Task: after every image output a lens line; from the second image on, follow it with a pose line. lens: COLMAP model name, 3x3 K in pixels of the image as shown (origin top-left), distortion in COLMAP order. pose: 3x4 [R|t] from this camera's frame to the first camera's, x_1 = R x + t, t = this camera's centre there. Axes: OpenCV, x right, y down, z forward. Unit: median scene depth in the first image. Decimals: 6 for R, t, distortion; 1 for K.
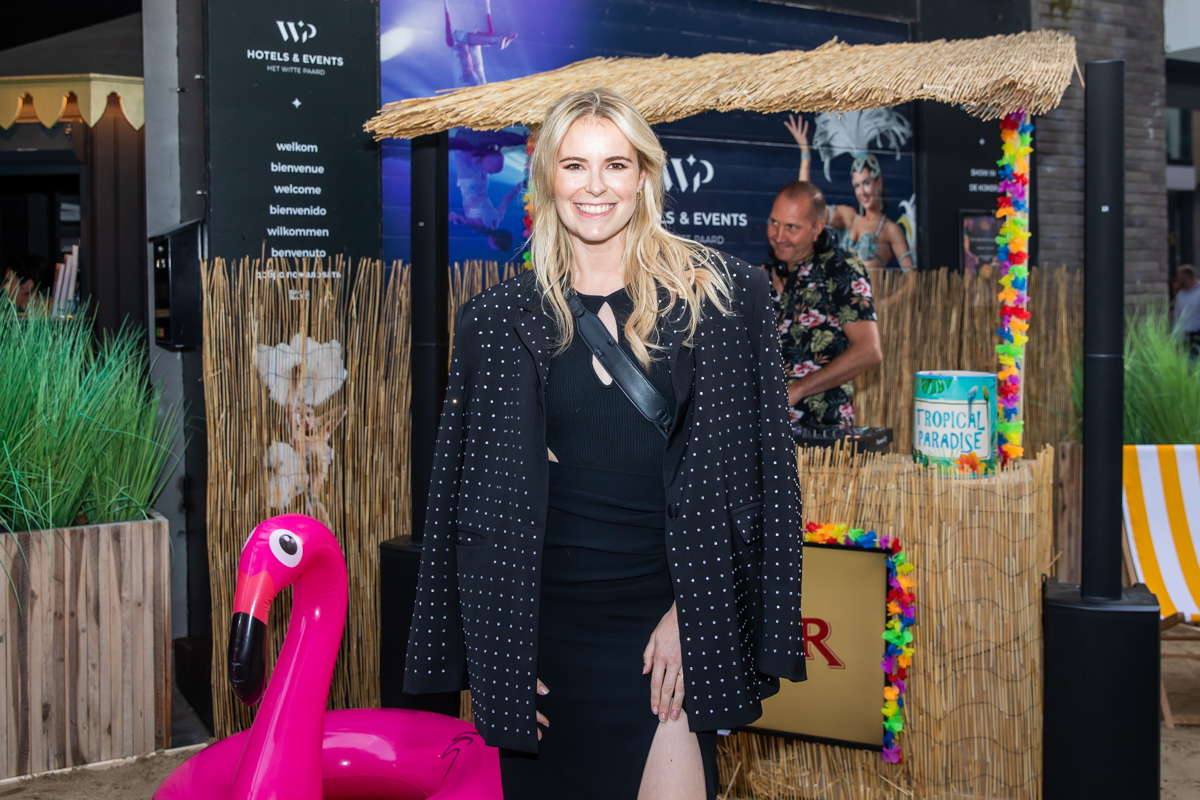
lens RADIAL K [[1256.8, 0, 606.0], [0, 1256.8, 308.2], [0, 0, 1]] dist [-0.047010, 0.000000]
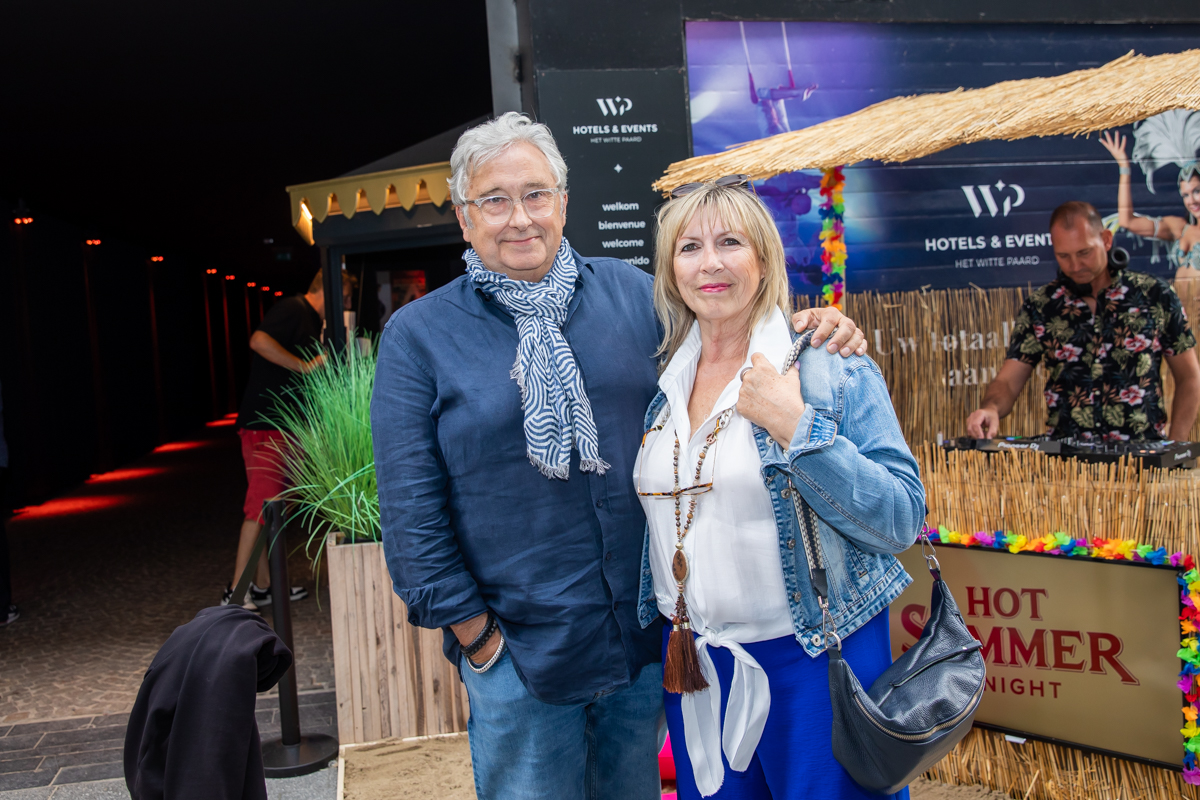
lens RADIAL K [[1136.4, 0, 598.1], [0, 1136.4, 341.2], [0, 0, 1]] dist [-0.047210, 0.000000]
pose [[0.936712, -0.045080, -0.347186, 0.090669], [0.047297, 0.998879, -0.002091, -0.004028], [0.346891, -0.014462, 0.937794, 0.012710]]
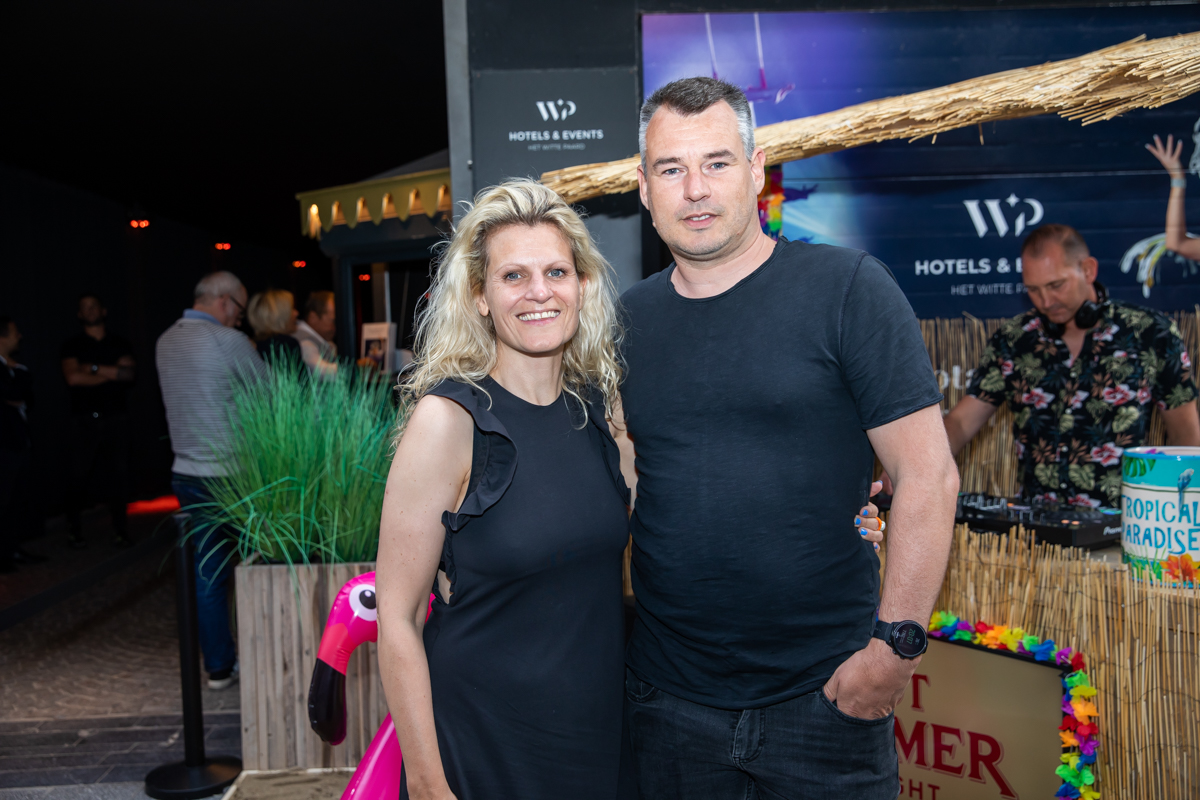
lens RADIAL K [[1154.8, 0, 607.4], [0, 1154.8, 397.2], [0, 0, 1]] dist [0.003306, 0.000000]
pose [[0.864230, 0.003275, -0.503087, 0.282978], [0.012970, 0.999501, 0.028786, -0.006070], [0.502930, -0.031403, 0.863756, 0.168951]]
